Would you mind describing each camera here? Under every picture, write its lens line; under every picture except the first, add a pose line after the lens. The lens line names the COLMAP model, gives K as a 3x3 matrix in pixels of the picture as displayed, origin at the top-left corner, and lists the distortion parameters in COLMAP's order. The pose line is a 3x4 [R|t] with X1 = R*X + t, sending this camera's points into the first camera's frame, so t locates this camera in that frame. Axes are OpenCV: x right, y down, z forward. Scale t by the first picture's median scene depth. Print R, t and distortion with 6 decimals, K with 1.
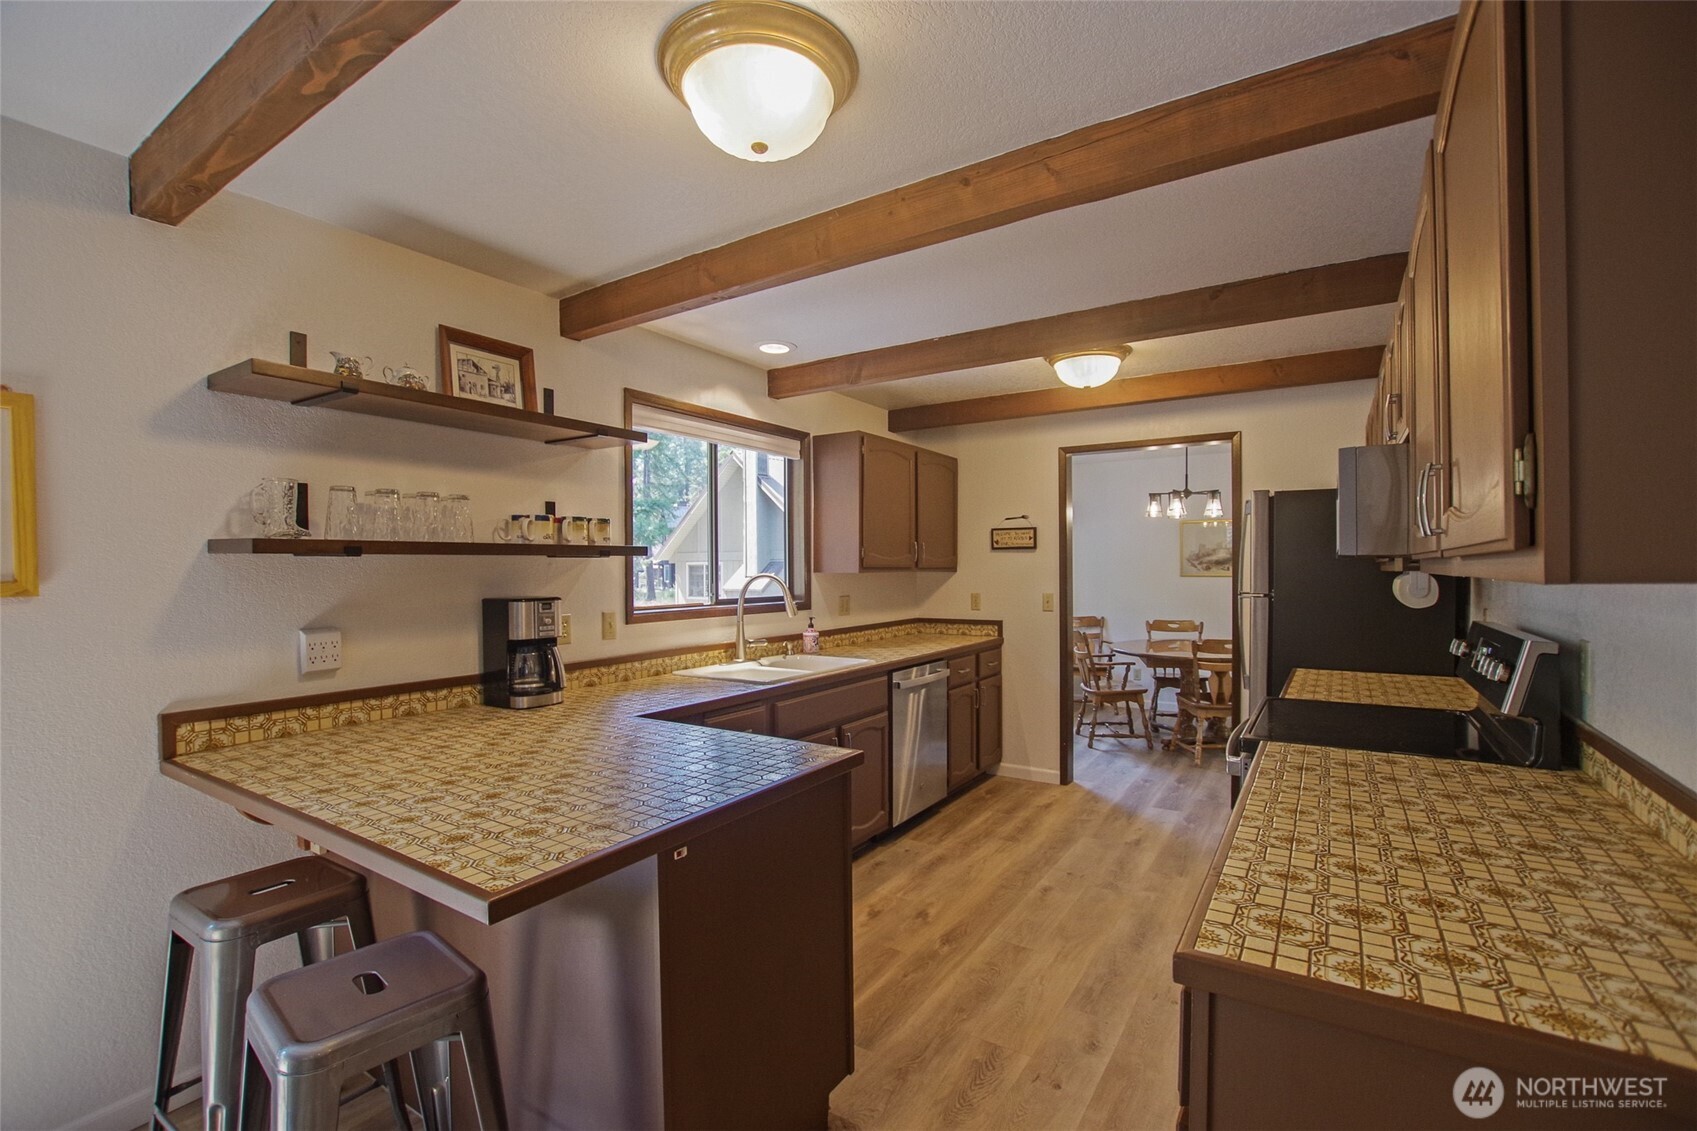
lens RADIAL K [[757.1, 0, 856.3], [0, 757.1, 570.5], [0, 0, 1]] dist [-0.022193, 0.000076]
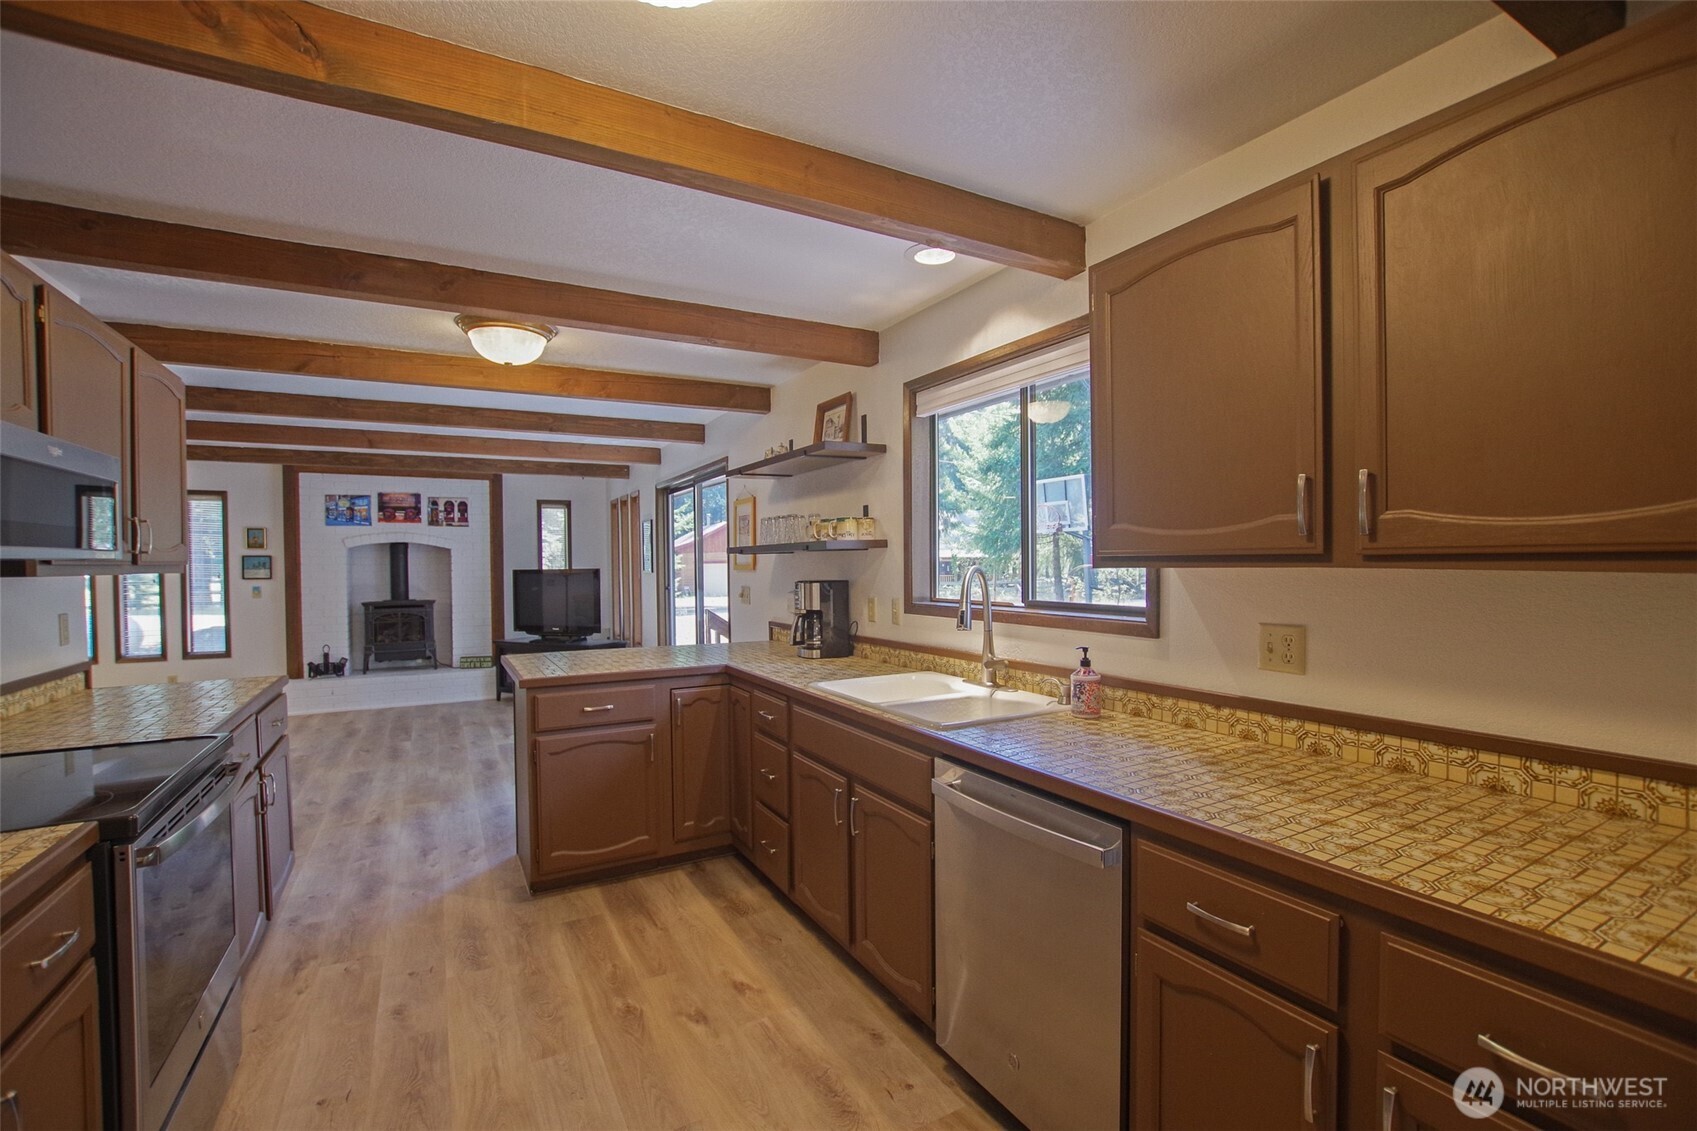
lens RADIAL K [[757.1, 0, 856.3], [0, 757.1, 570.5], [0, 0, 1]] dist [-0.022193, 0.000076]
pose [[-0.472788, 0.020387, -0.880940, 0.663647], [0.008709, 0.999792, 0.018464, -0.006700], [0.881133, 0.001058, -0.472867, 1.481624]]
